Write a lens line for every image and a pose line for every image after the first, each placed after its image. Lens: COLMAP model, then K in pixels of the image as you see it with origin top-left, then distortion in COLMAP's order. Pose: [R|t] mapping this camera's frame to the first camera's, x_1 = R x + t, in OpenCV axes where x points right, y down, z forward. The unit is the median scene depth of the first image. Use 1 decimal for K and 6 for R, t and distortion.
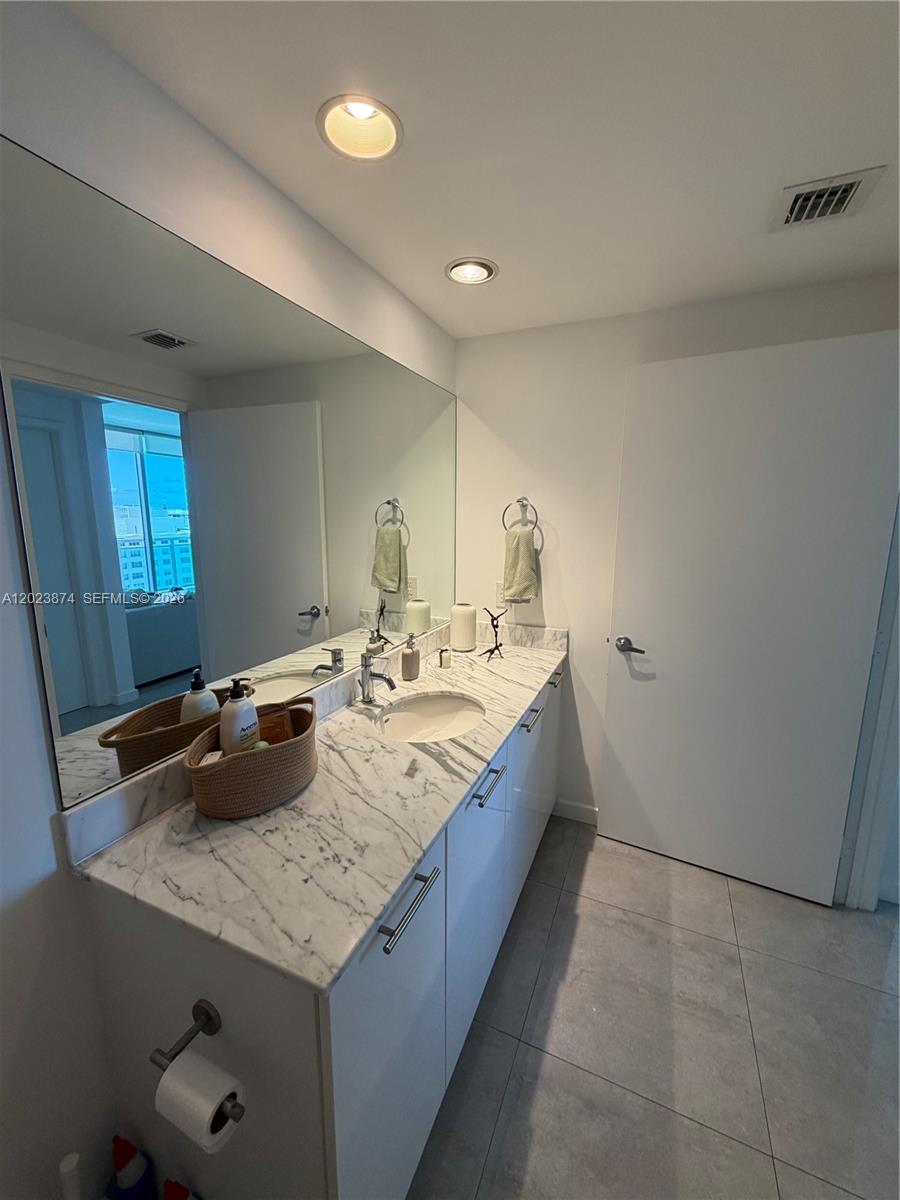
lens RADIAL K [[477.9, 0, 450.0], [0, 477.9, 600.0], [0, 0, 1]] dist [-0.000801, 0.000432]
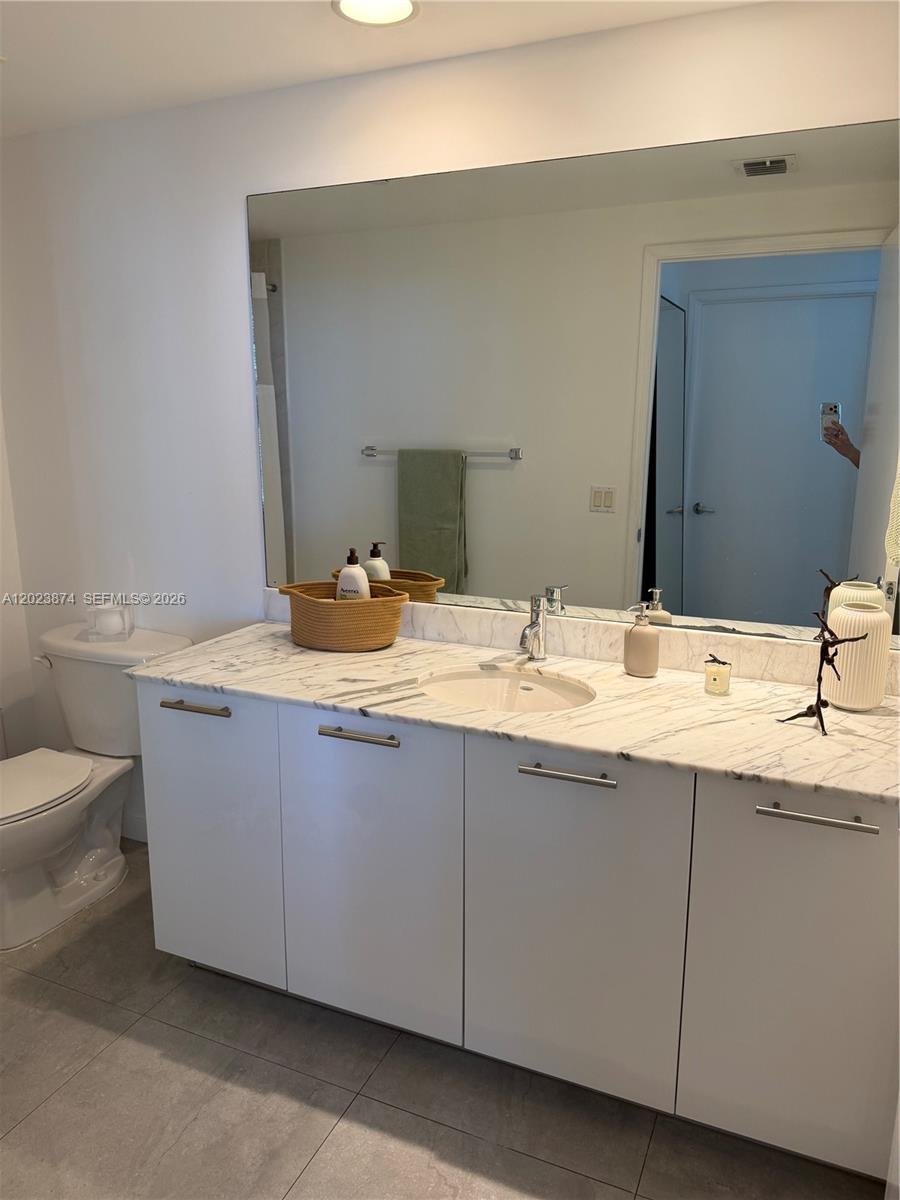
lens RADIAL K [[842.2, 0, 450.0], [0, 842.2, 600.0], [0, 0, 1]] dist [0.111860, -0.177259]
pose [[-0.003397, 0.212045, -0.977254, 1.409807], [-0.174305, 0.962174, 0.209378, -0.167418], [0.984686, 0.171052, 0.033692, 1.027766]]
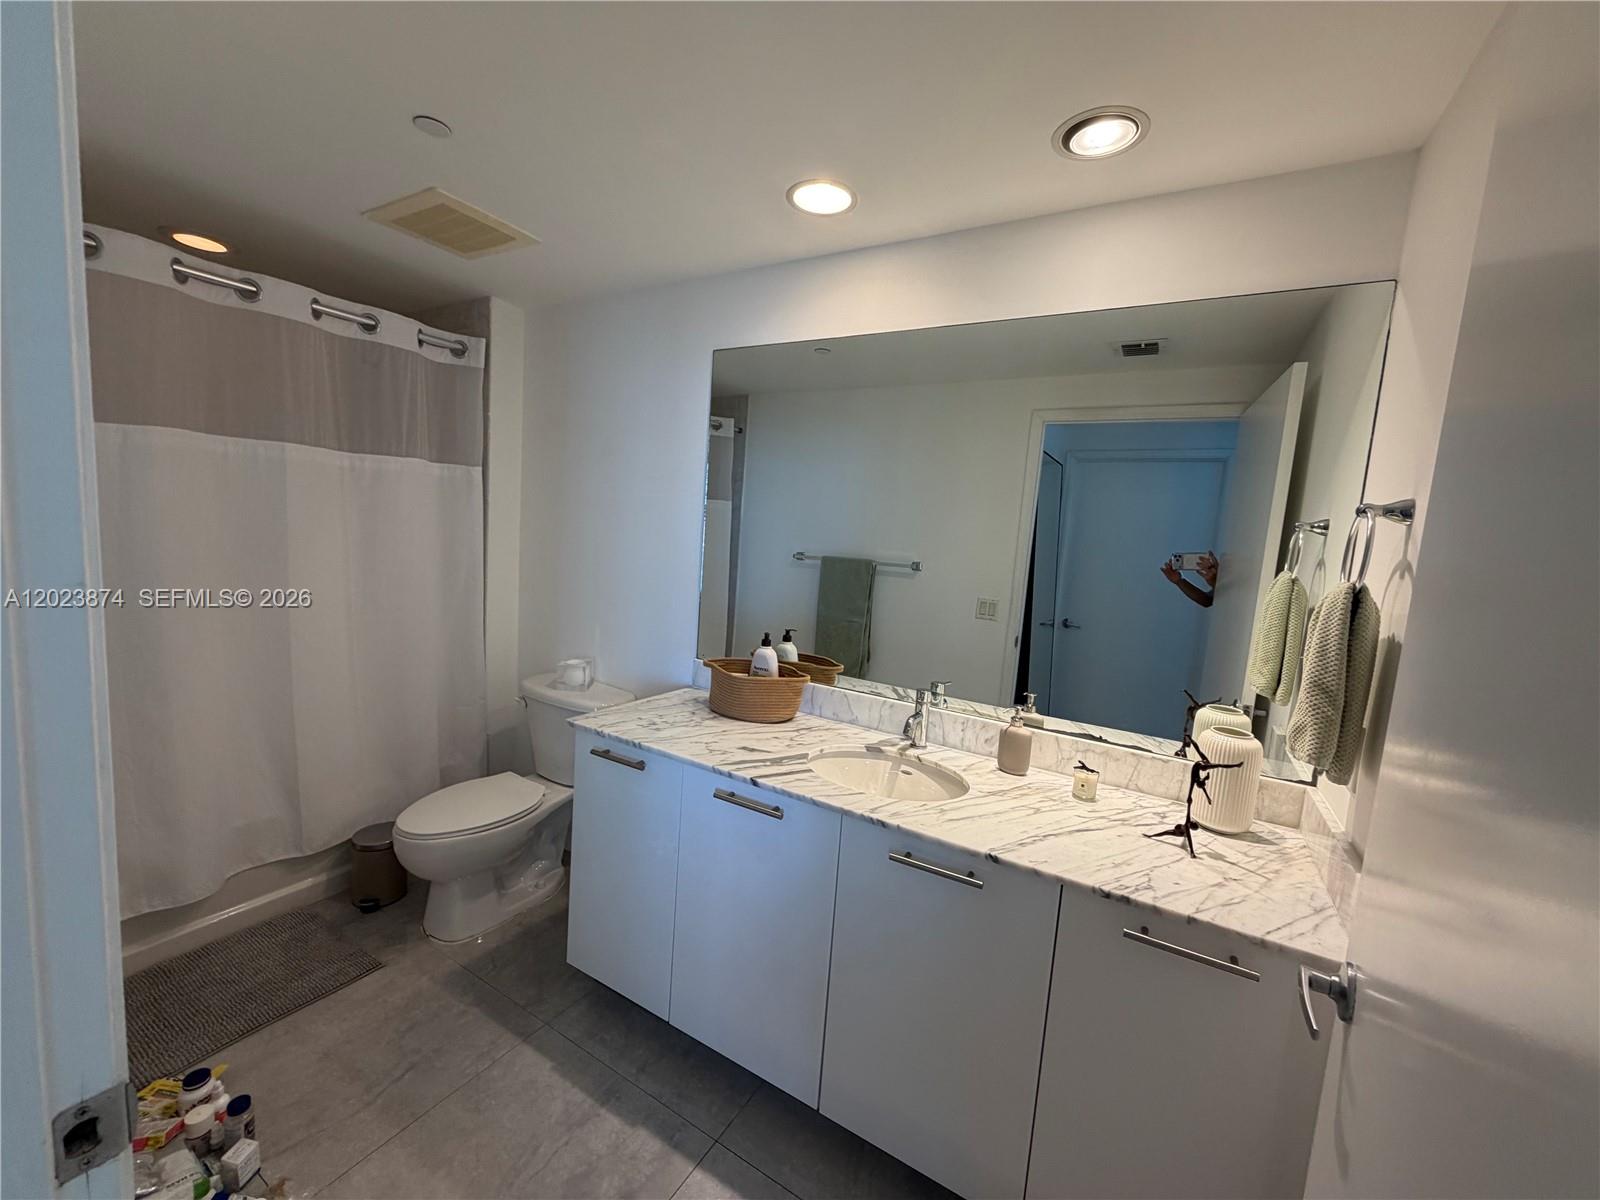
lens RADIAL K [[638.9, 0, 794.3], [0, 638.9, 603.0], [0, 0, 1]] dist [-0.000295, 0.000307]
pose [[-0.127165, 0.100296, -0.986798, 1.196742], [-0.239818, 0.962249, 0.128705, -0.155670], [0.962453, 0.253019, -0.098311, 1.069029]]
